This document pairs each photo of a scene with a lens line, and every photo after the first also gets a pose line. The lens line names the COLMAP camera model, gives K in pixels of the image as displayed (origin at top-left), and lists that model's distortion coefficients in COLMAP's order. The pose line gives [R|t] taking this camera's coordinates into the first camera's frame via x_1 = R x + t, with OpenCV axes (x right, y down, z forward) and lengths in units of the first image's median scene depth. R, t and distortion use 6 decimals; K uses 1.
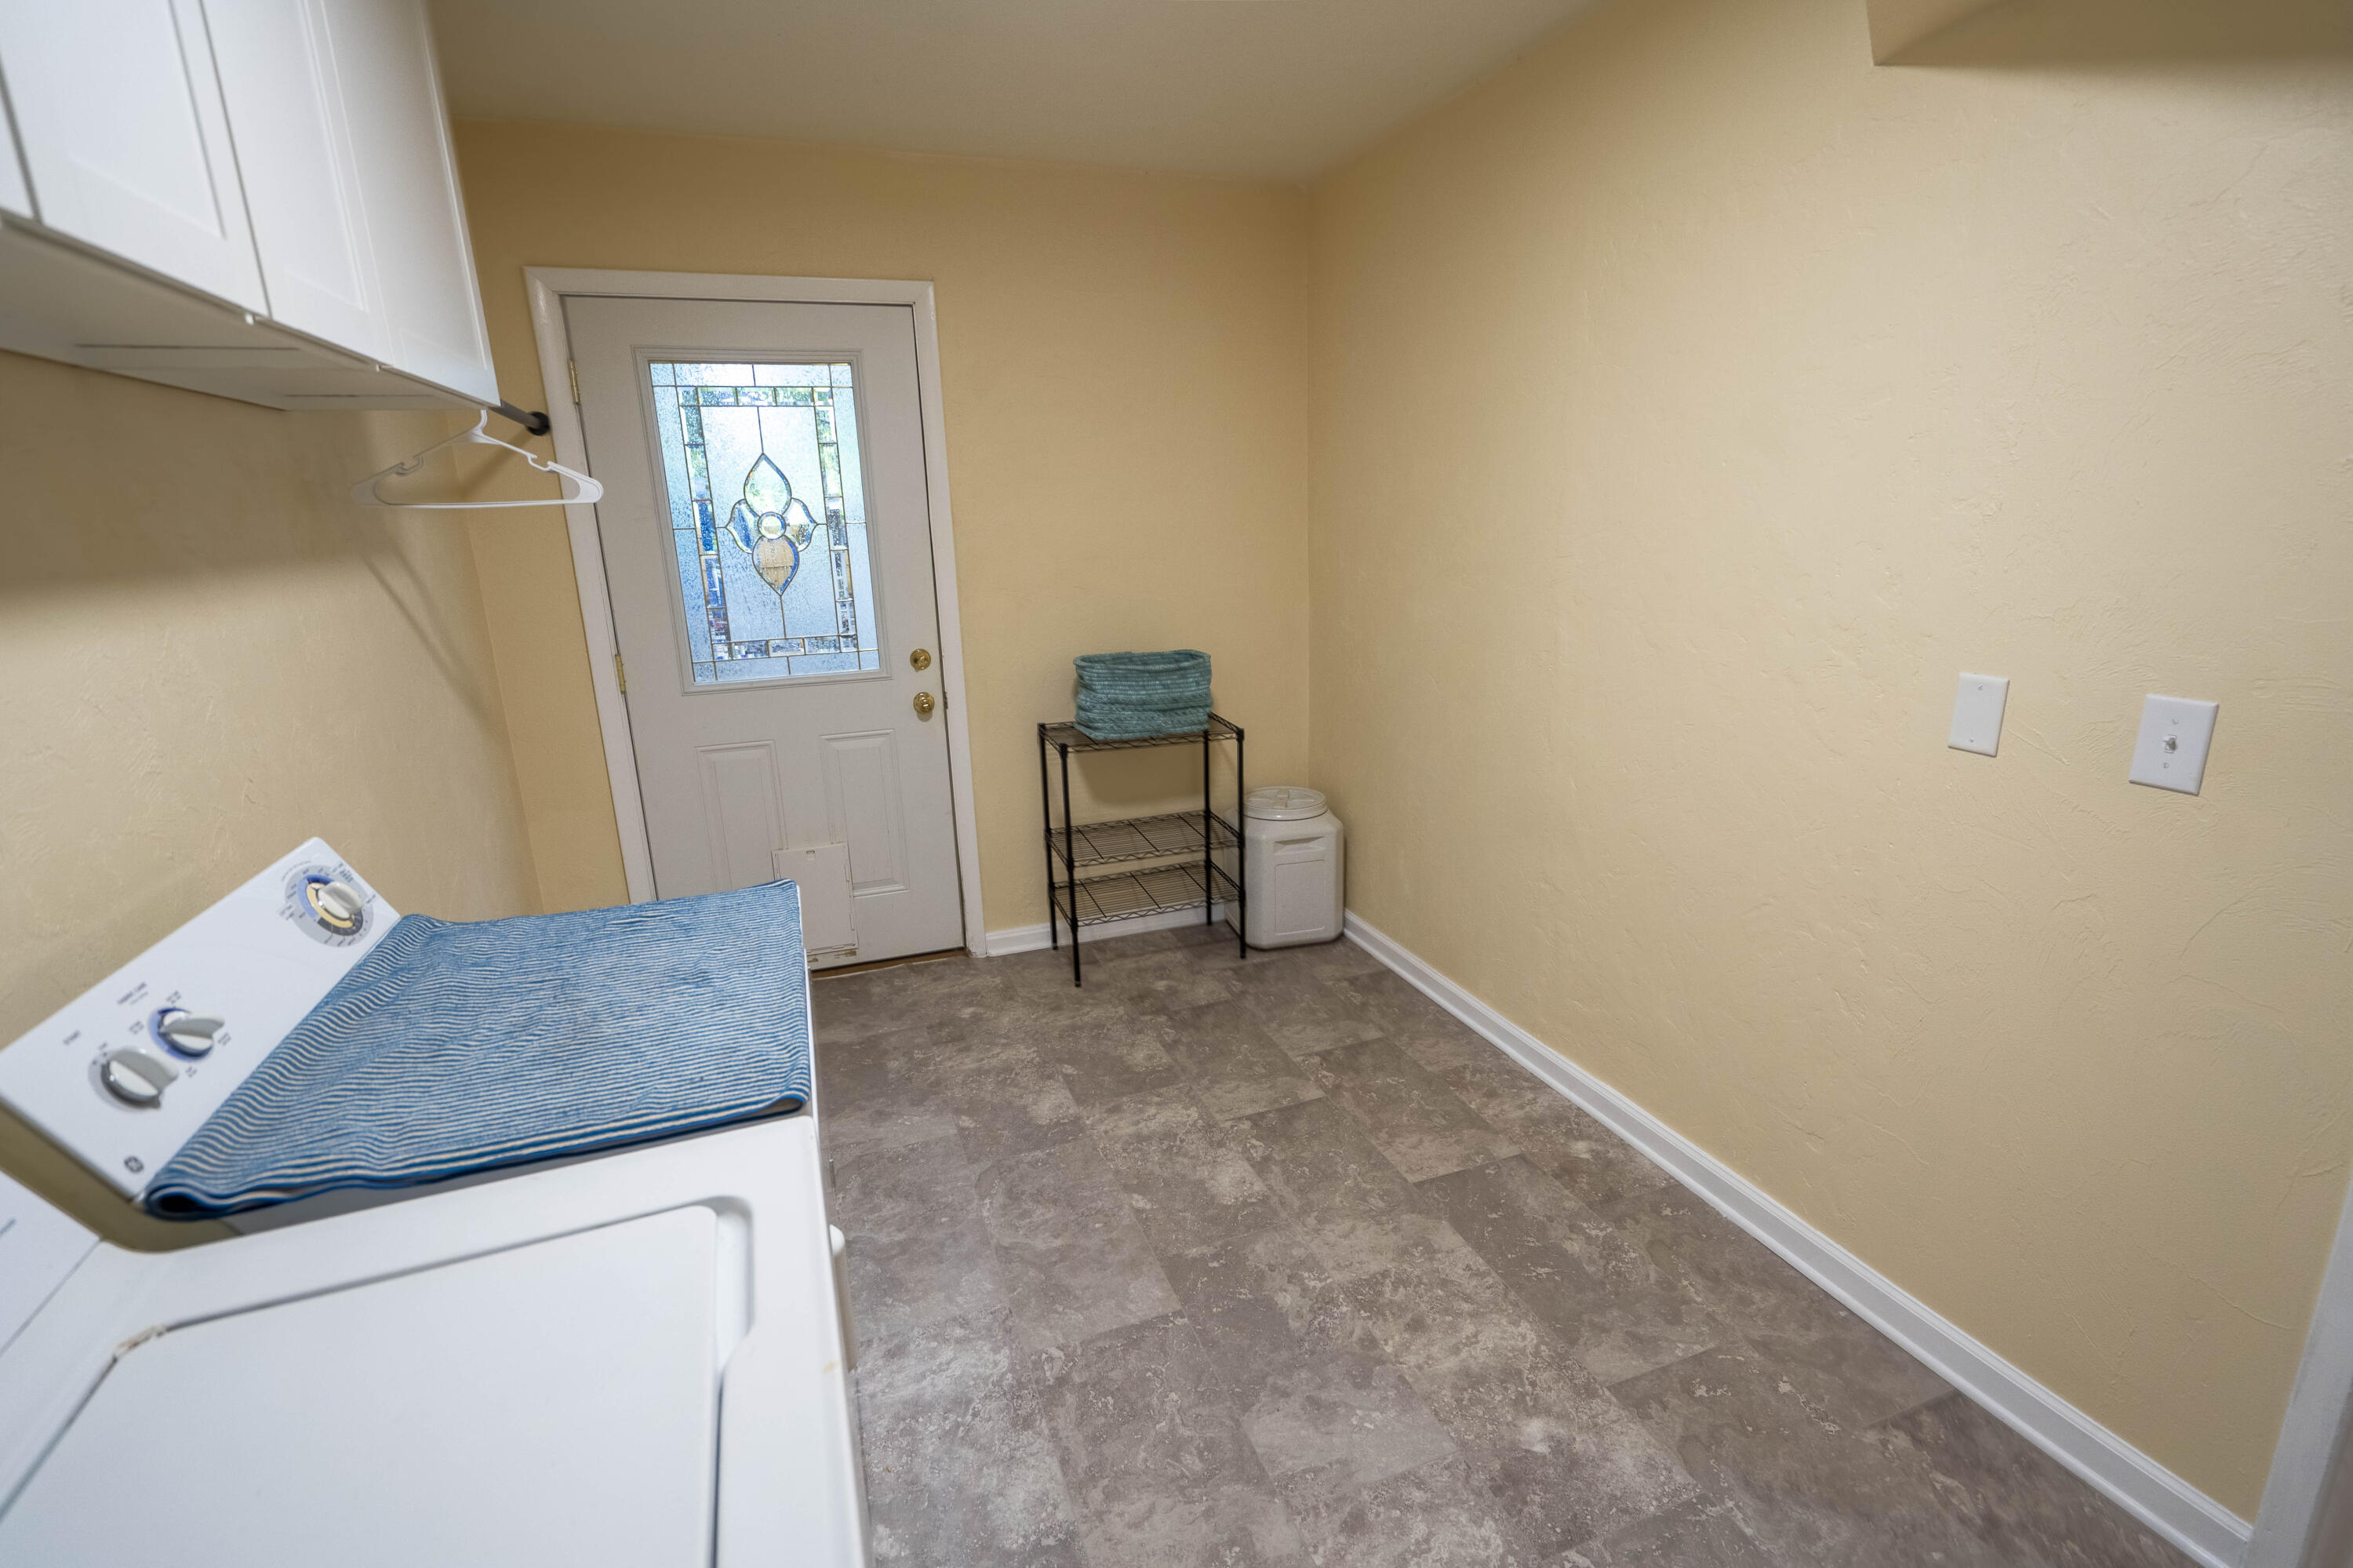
lens RADIAL K [[1068.8, 0, 1177.3], [0, 1068.8, 788.3], [0, 0, 1]] dist [-0.008206, 0.001767]
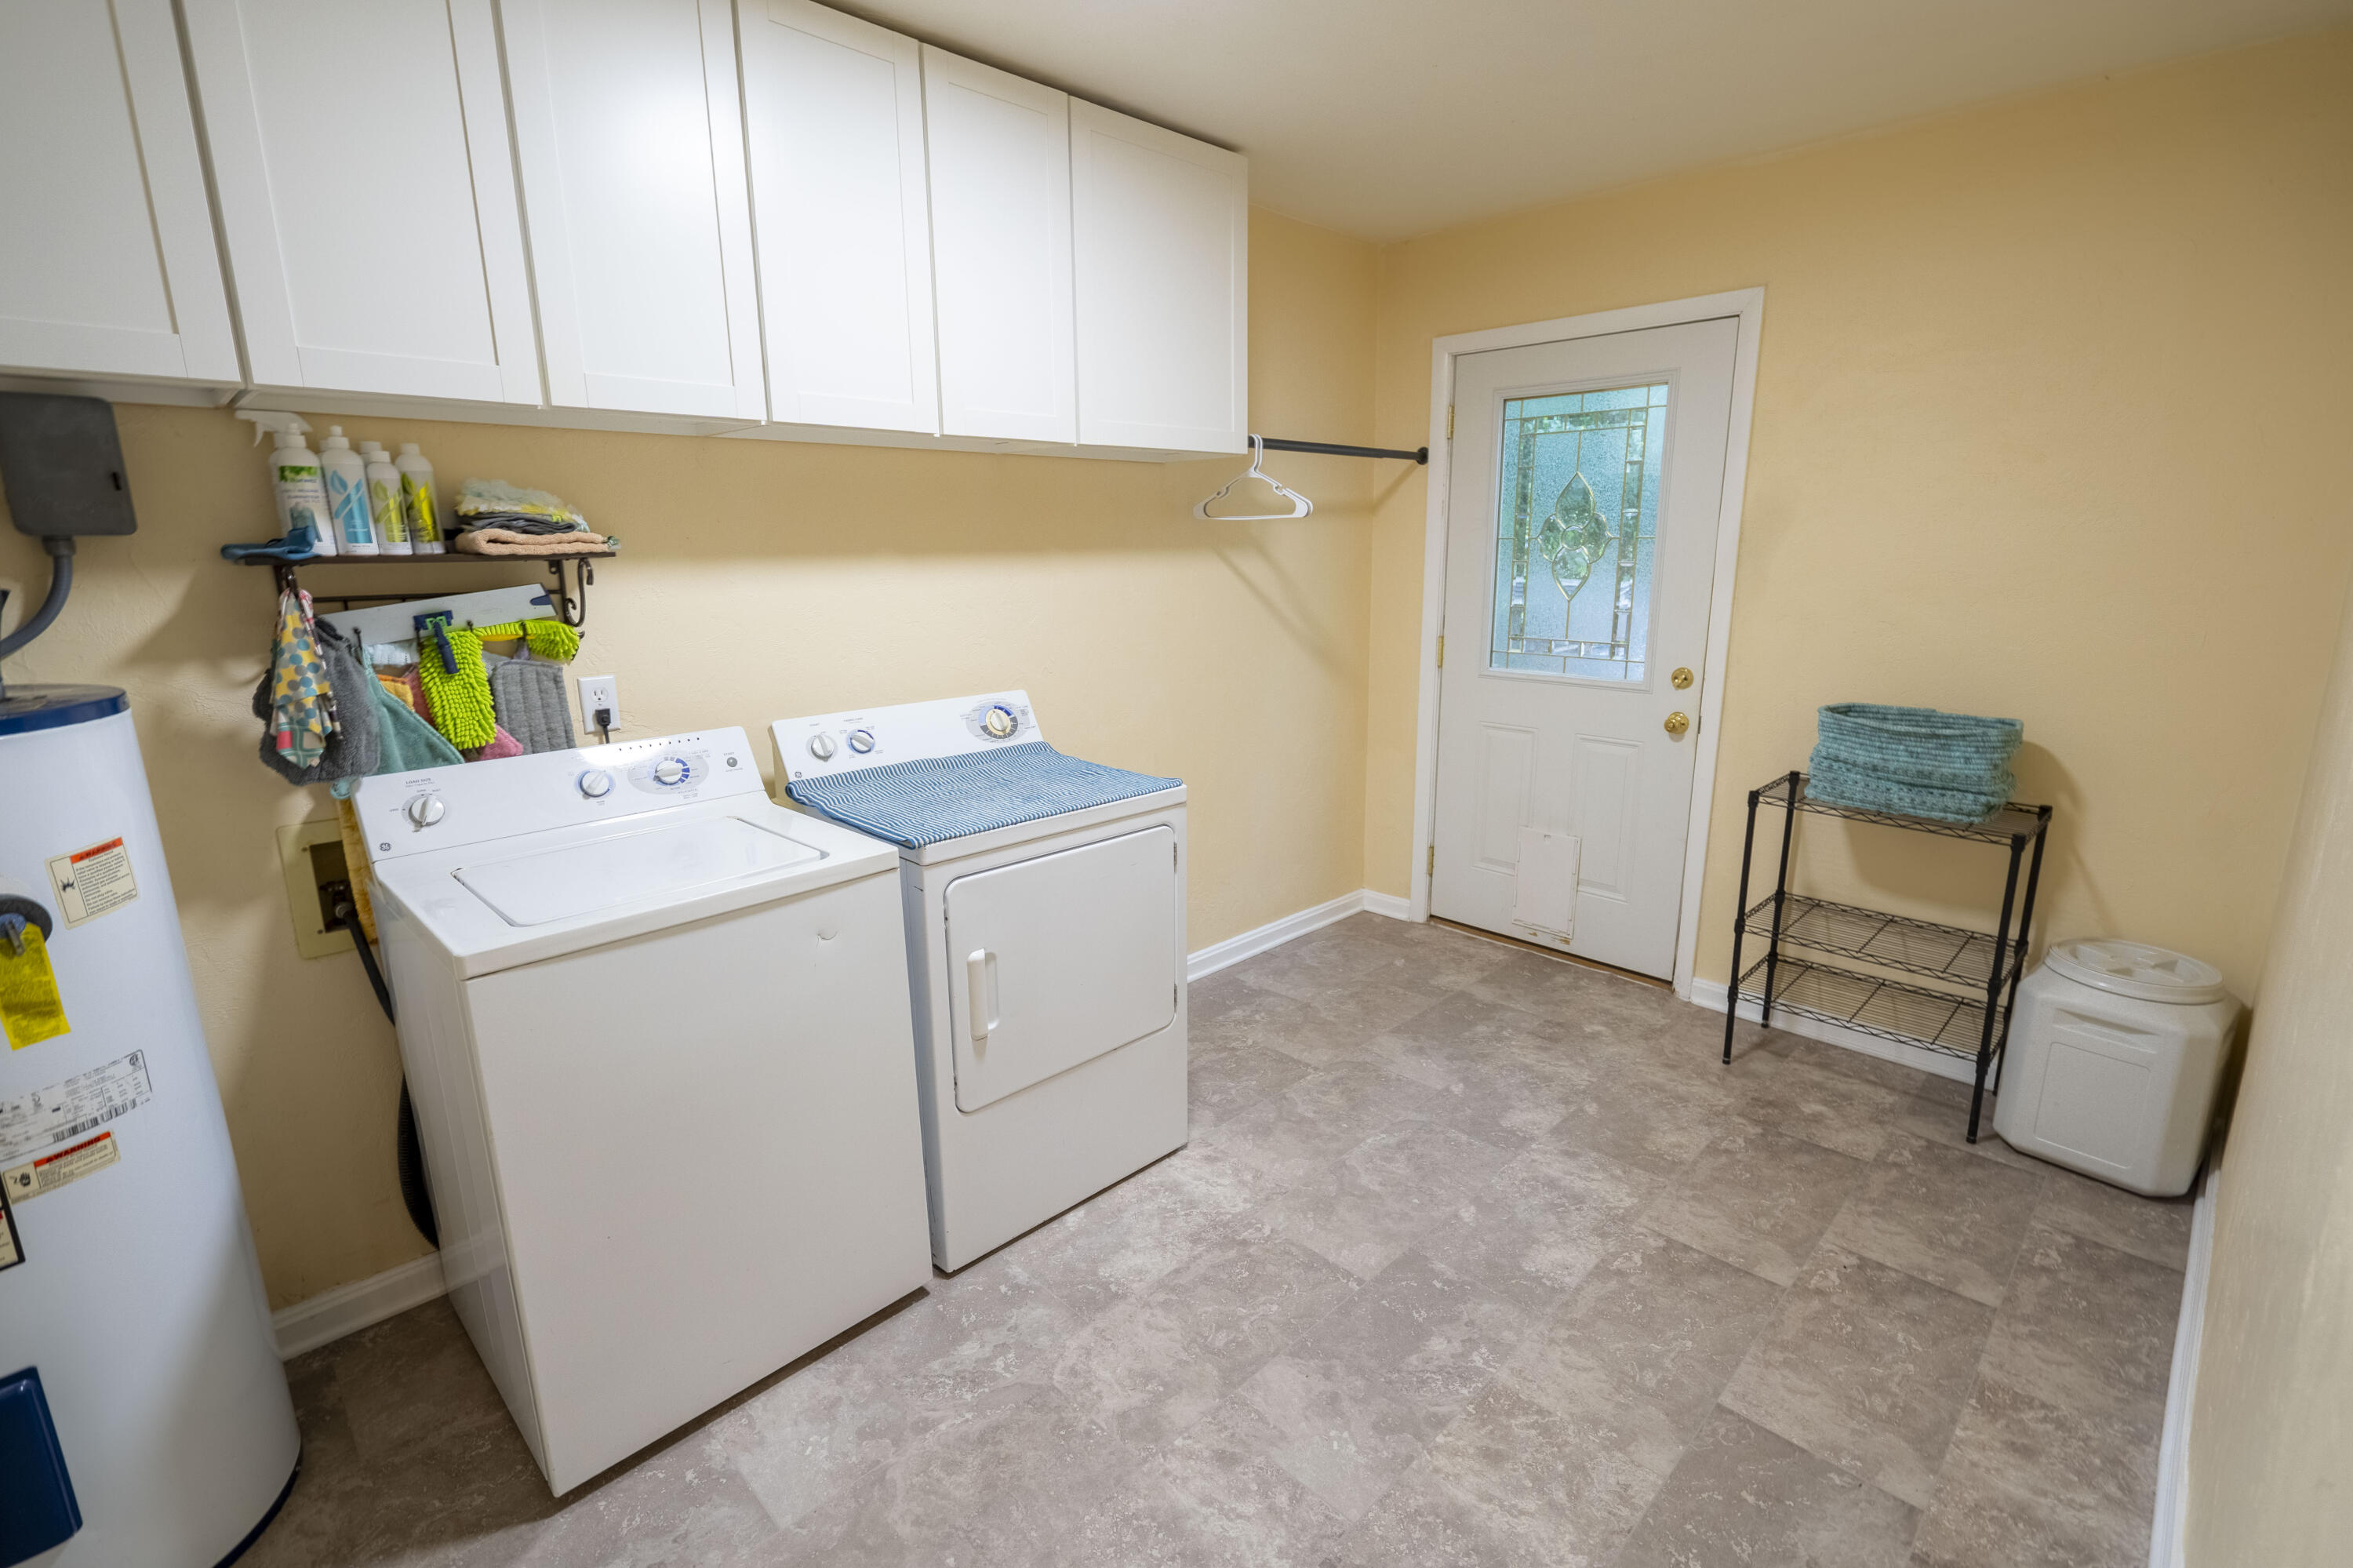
lens RADIAL K [[1068.8, 0, 1186.3], [0, 1068.8, 776.4], [0, 0, 1]] dist [-0.008206, 0.001767]
pose [[0.418807, 0.221278, -0.880702, 0.664181], [-0.236564, 0.962954, 0.129449, -0.078089], [0.876720, 0.154128, 0.455639, 0.251511]]
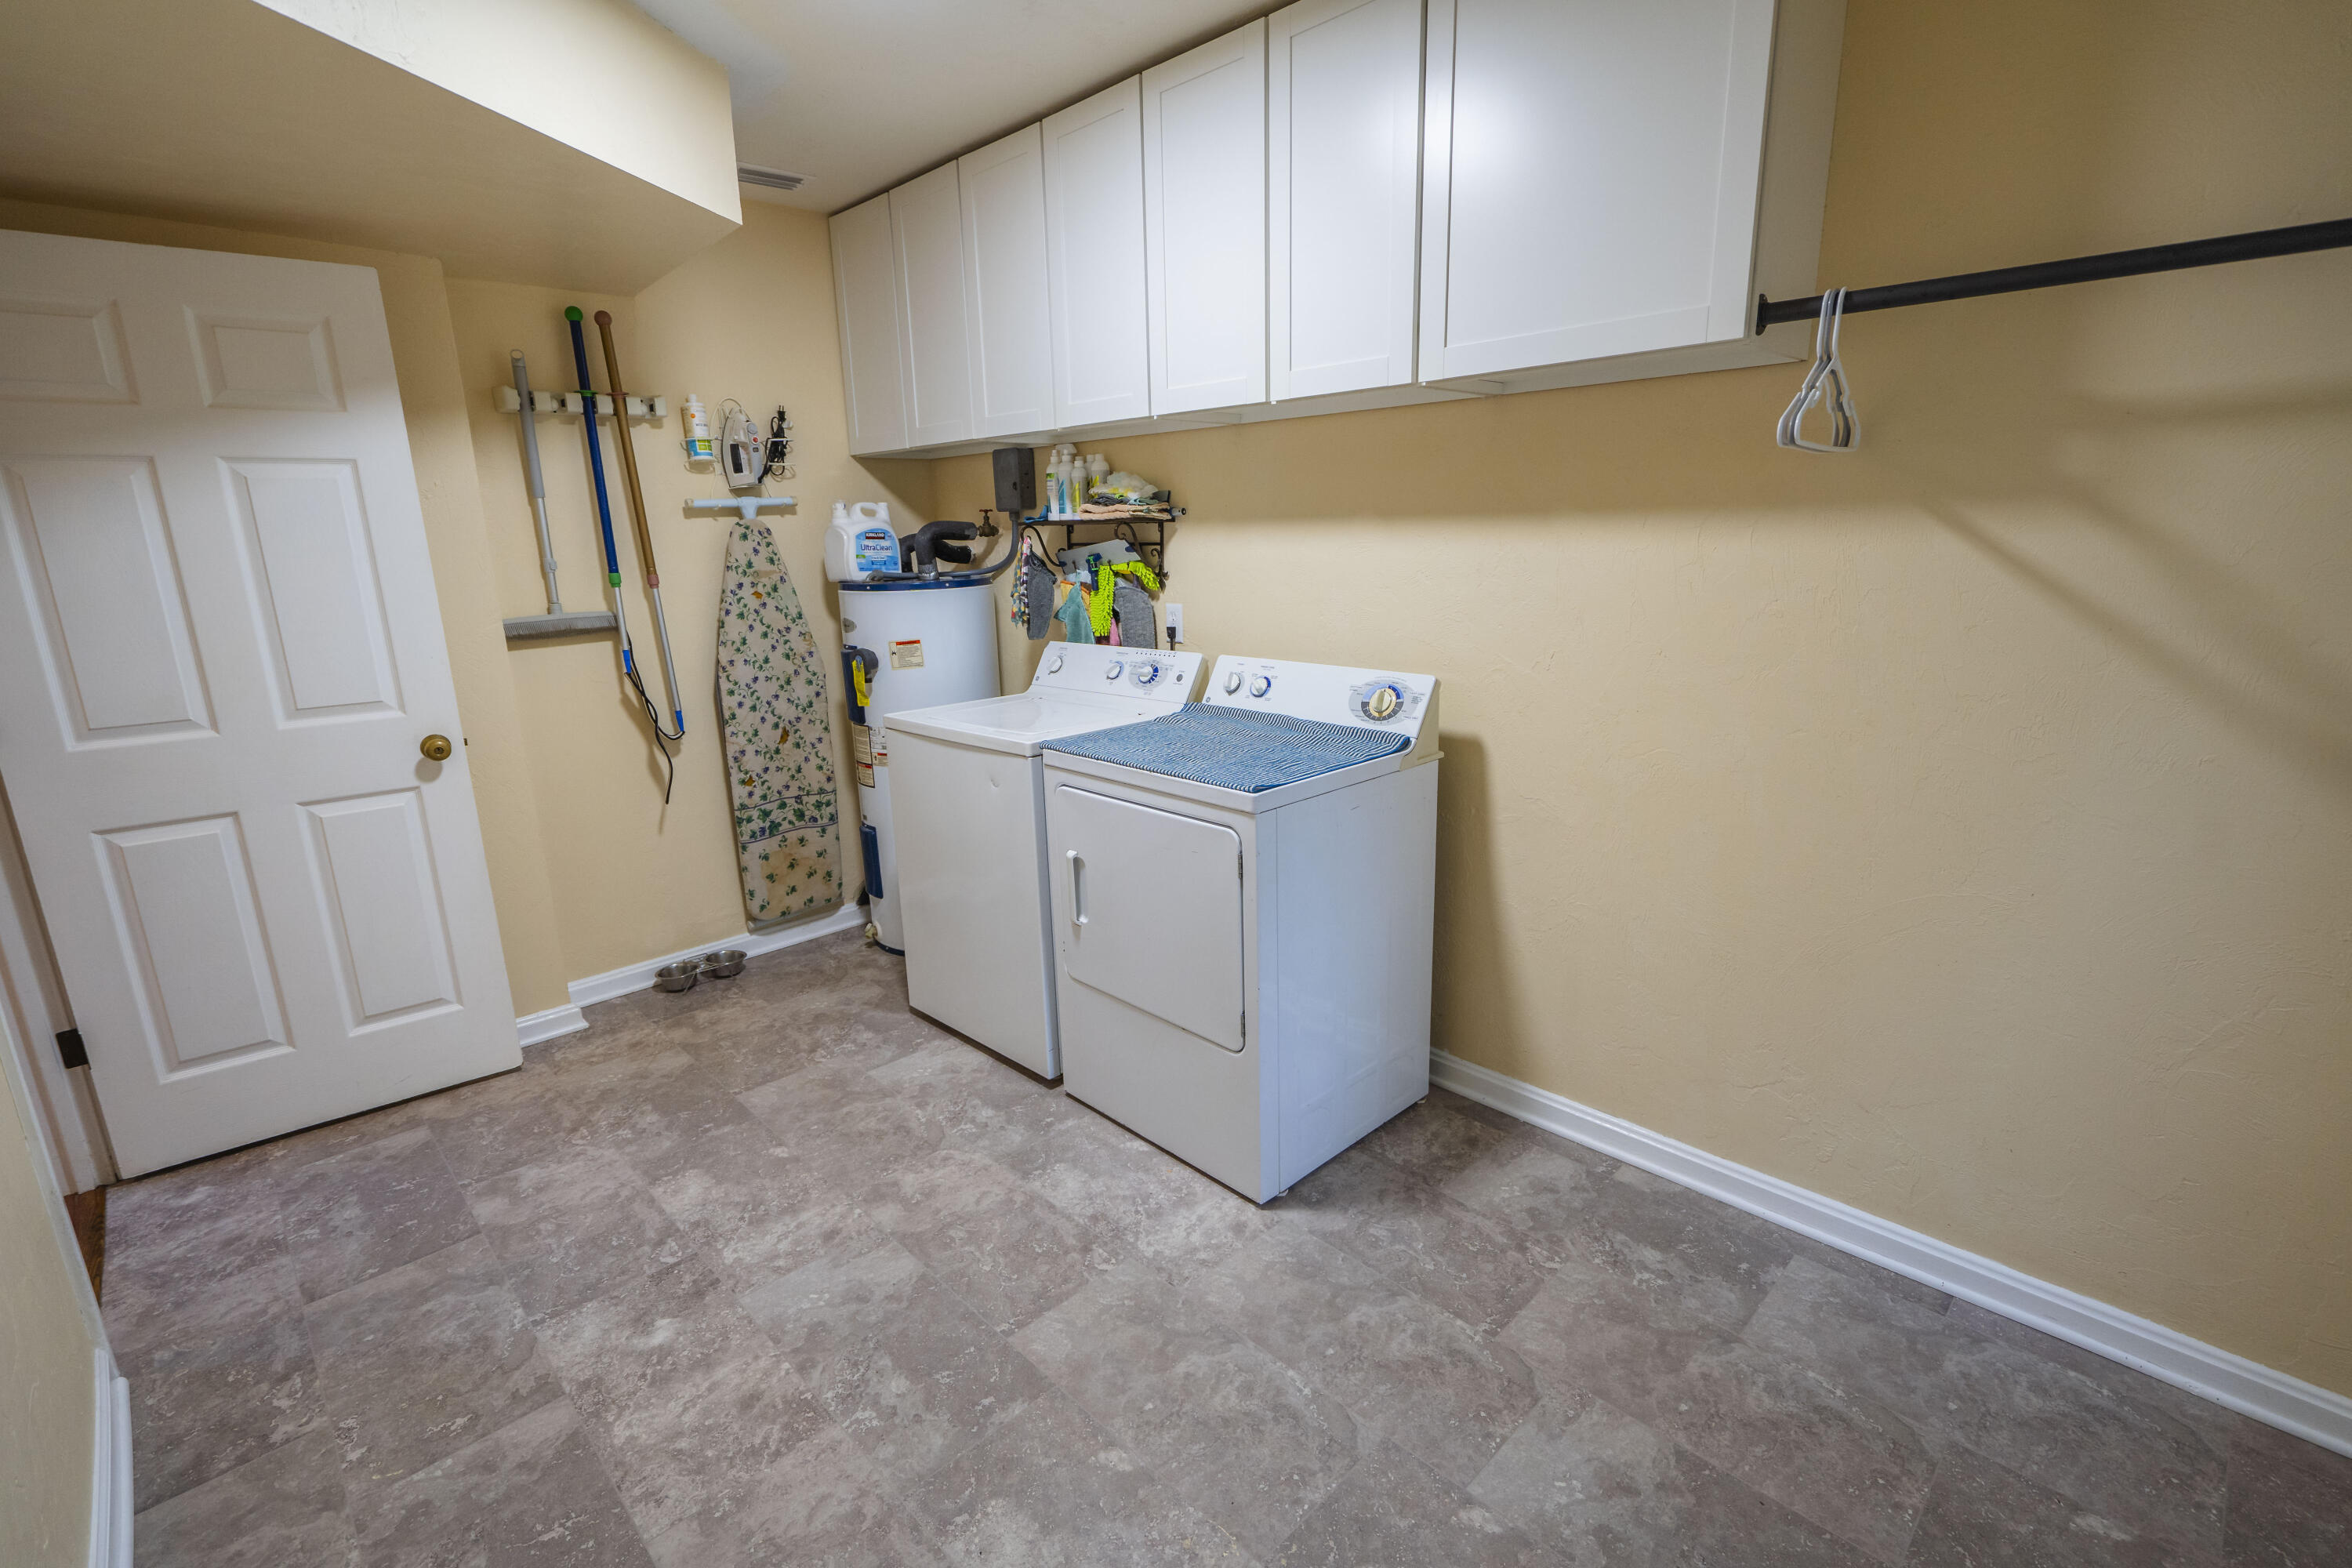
lens RADIAL K [[1068.4, 0, 1171.1], [0, 1068.4, 785.3], [0, 0, 1]] dist [-0.008206, 0.001767]
pose [[-0.915900, 0.144792, -0.374382, 0.136800], [-0.052797, 0.881120, 0.469937, -0.356901], [0.397919, 0.450181, -0.799373, 1.415229]]
